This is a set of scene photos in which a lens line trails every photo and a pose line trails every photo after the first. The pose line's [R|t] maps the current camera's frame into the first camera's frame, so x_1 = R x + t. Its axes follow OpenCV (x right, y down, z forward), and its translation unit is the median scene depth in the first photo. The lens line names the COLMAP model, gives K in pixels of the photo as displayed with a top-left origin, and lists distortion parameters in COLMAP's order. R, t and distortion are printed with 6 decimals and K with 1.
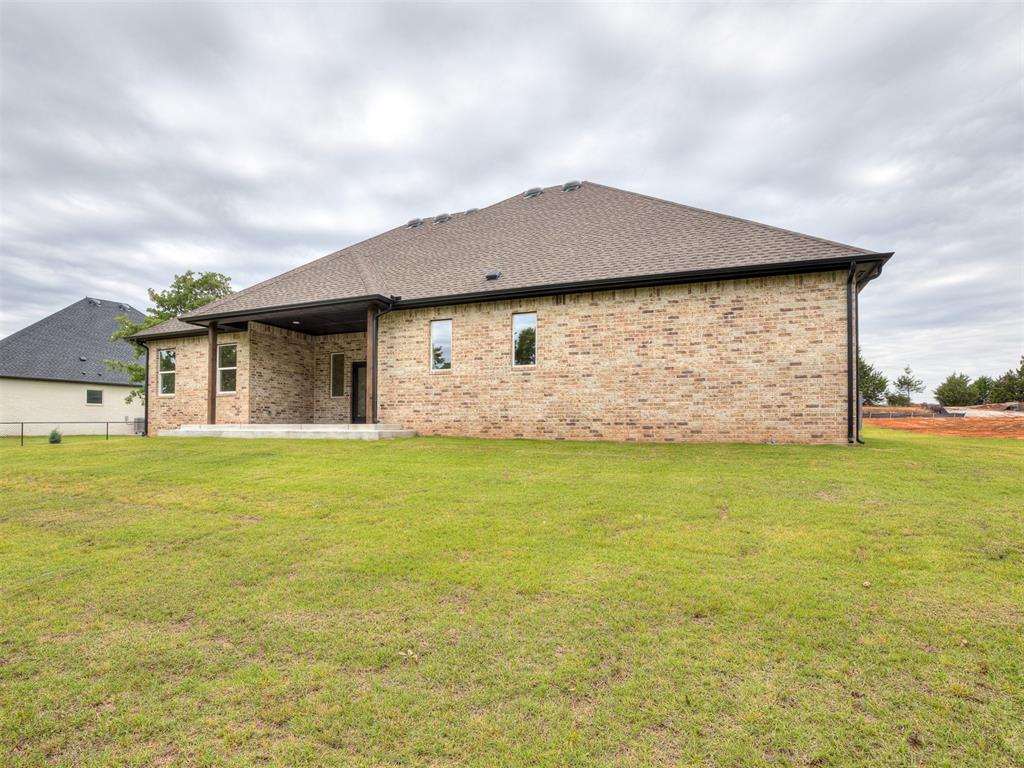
lens RADIAL K [[481.2, 0, 516.2], [0, 481.2, 379.0], [0, 0, 1]] dist [-0.001684, -0.000144]
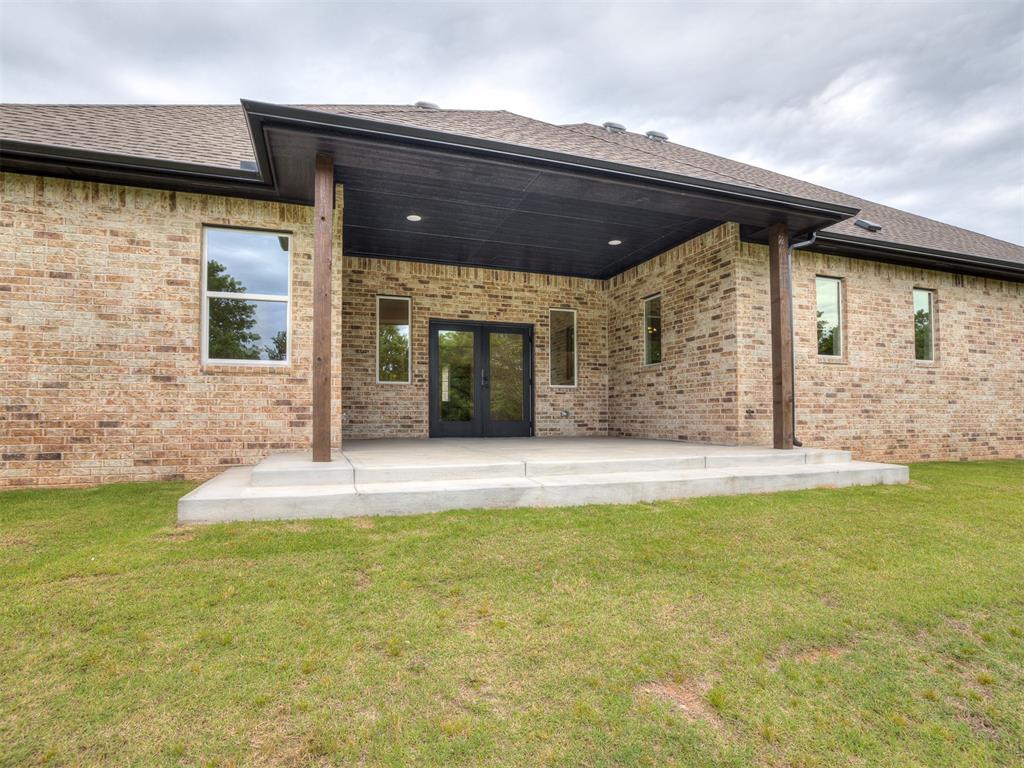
lens RADIAL K [[481.2, 0, 516.2], [0, 481.2, 379.0], [0, 0, 1]] dist [-0.001684, -0.000144]
pose [[0.777871, 0.043575, 0.626911, -0.933813], [-0.061956, 0.998051, 0.007503, 0.033193], [-0.625362, -0.044678, 0.779055, 0.824849]]
